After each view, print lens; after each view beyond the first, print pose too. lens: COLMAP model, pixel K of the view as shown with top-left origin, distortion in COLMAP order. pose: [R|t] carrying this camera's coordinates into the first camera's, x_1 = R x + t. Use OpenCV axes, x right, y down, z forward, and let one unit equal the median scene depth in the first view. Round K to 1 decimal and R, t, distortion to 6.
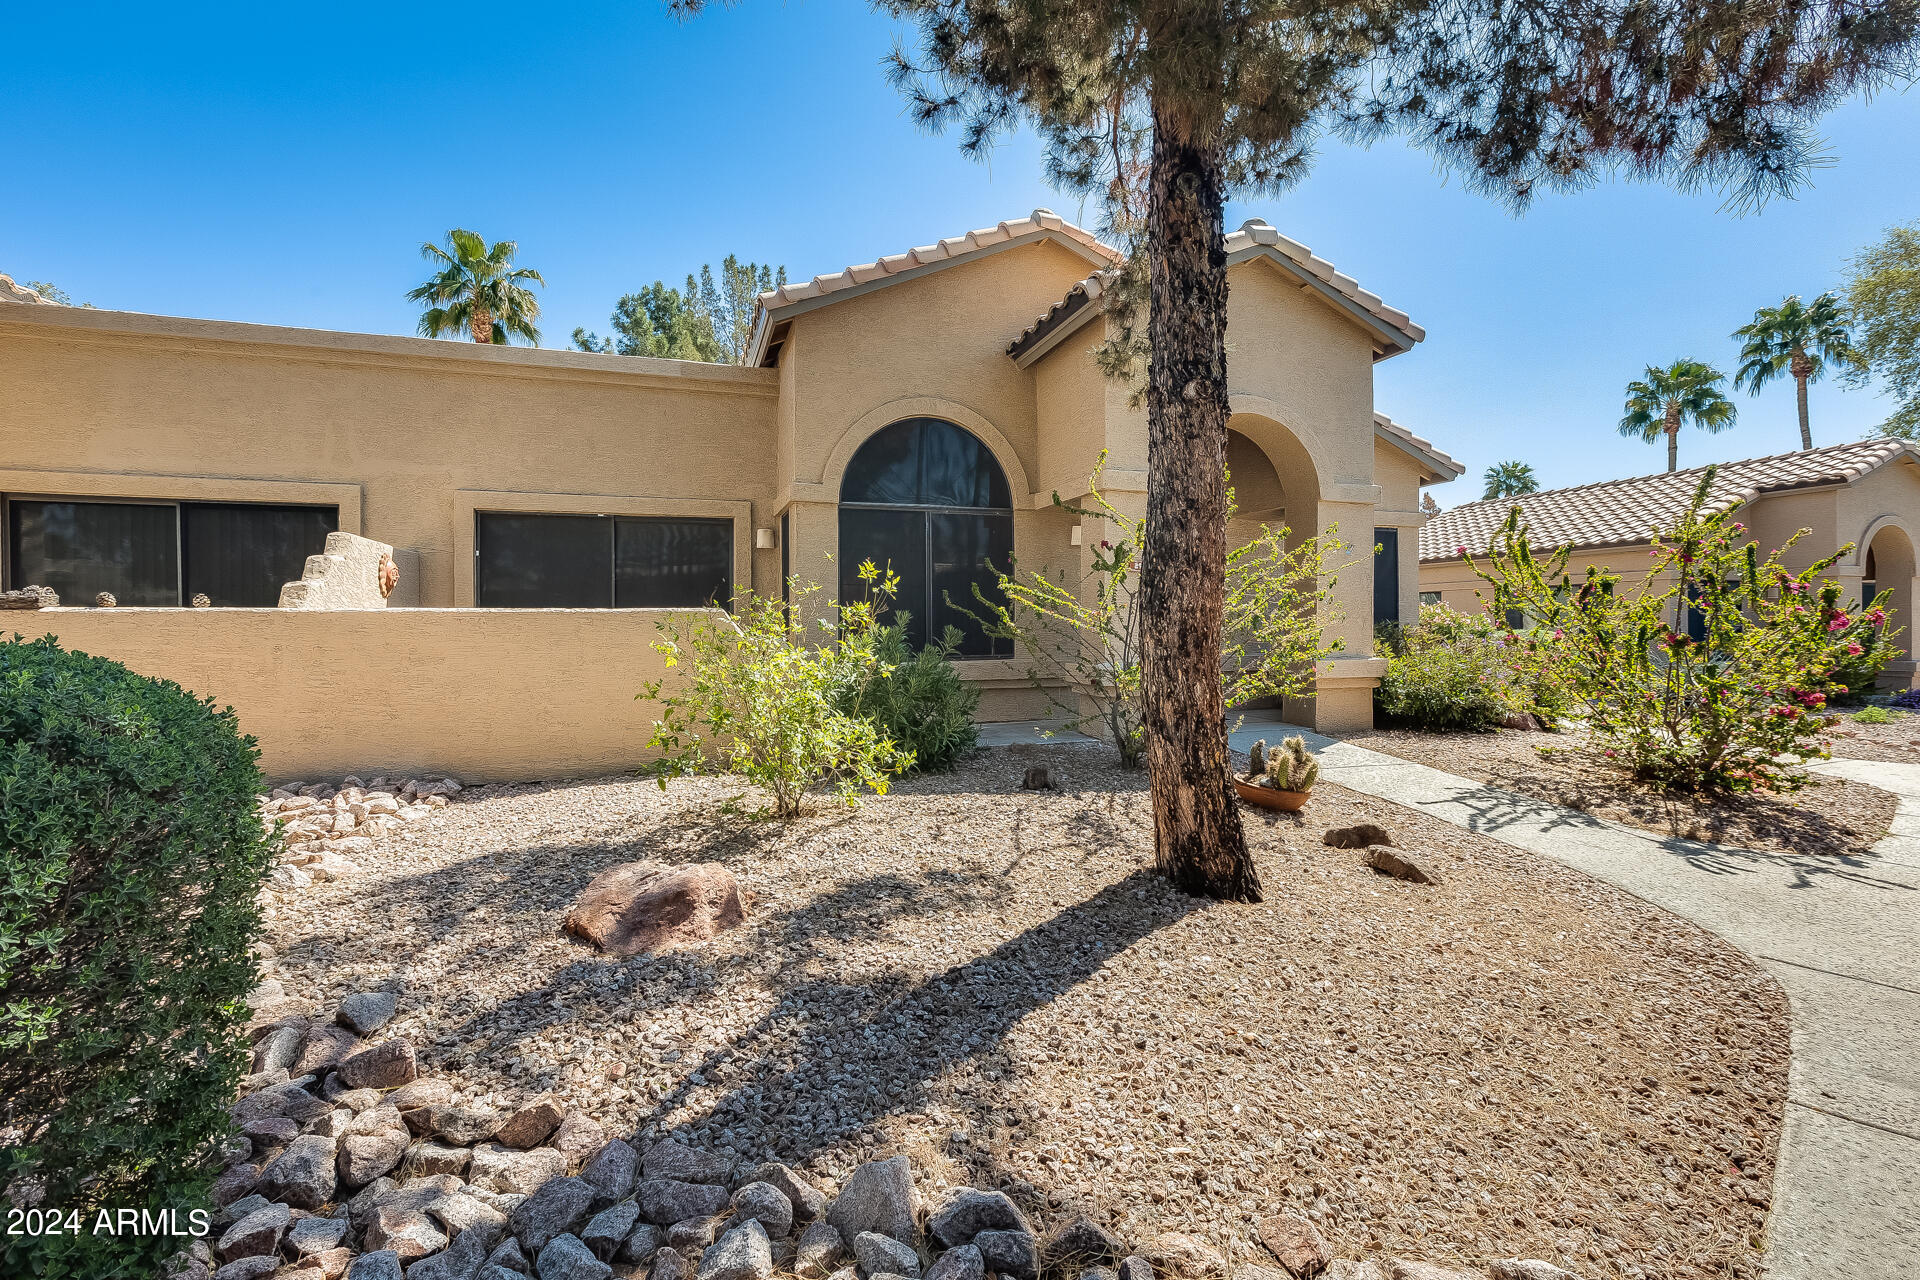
lens RADIAL K [[851.7, 0, 958.0], [0, 851.7, 633.7], [0, 0, 1]] dist [0.000201, -0.001812]
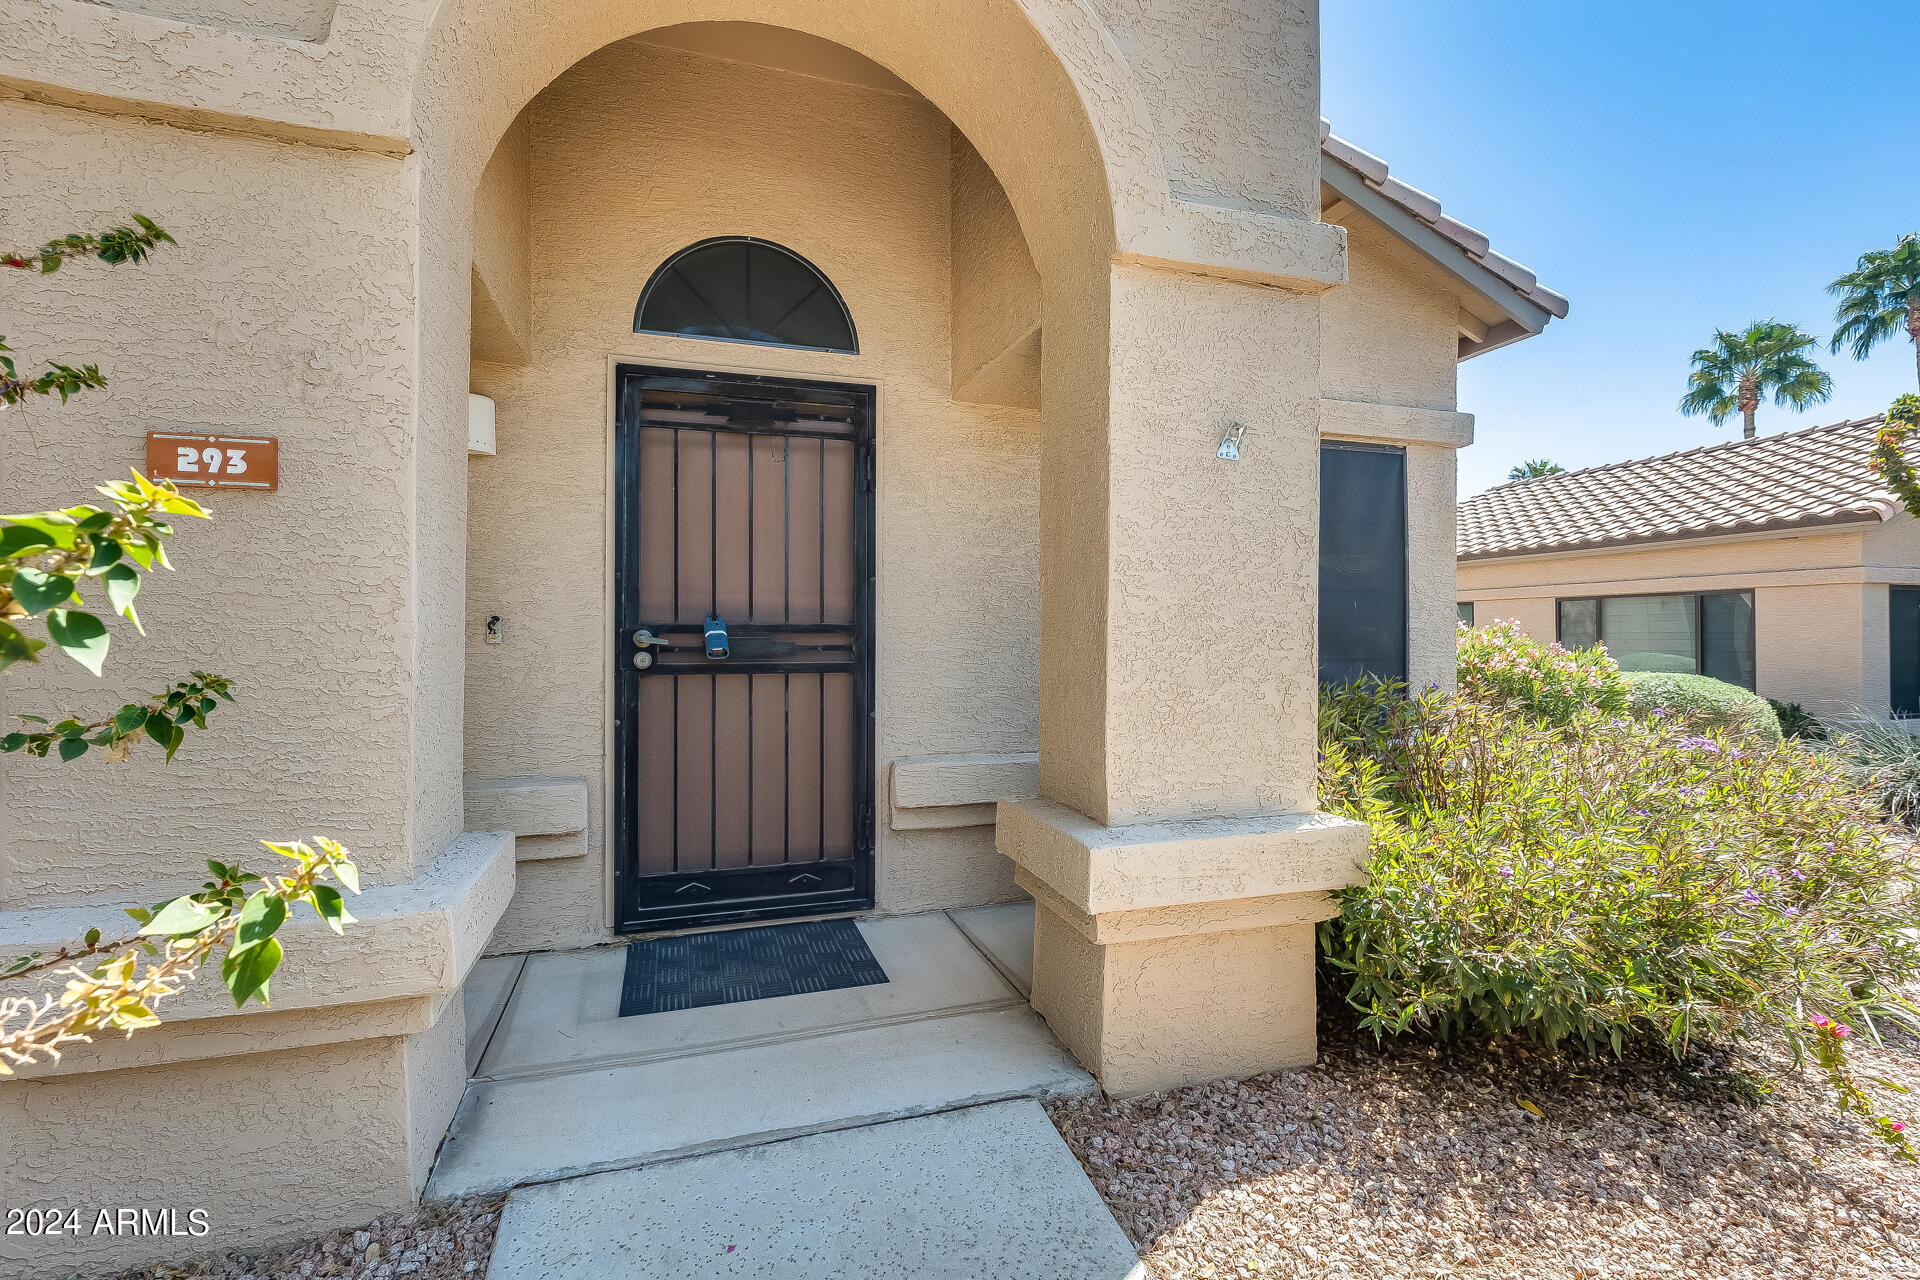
lens RADIAL K [[851.7, 0, 958.0], [0, 851.7, 633.7], [0, 0, 1]] dist [0.000201, -0.001812]
pose [[0.999898, 0.004884, -0.013413, 0.098571], [-0.005055, 0.999906, -0.012783, -0.008089], [0.013349, 0.012849, 0.999828, 0.189370]]
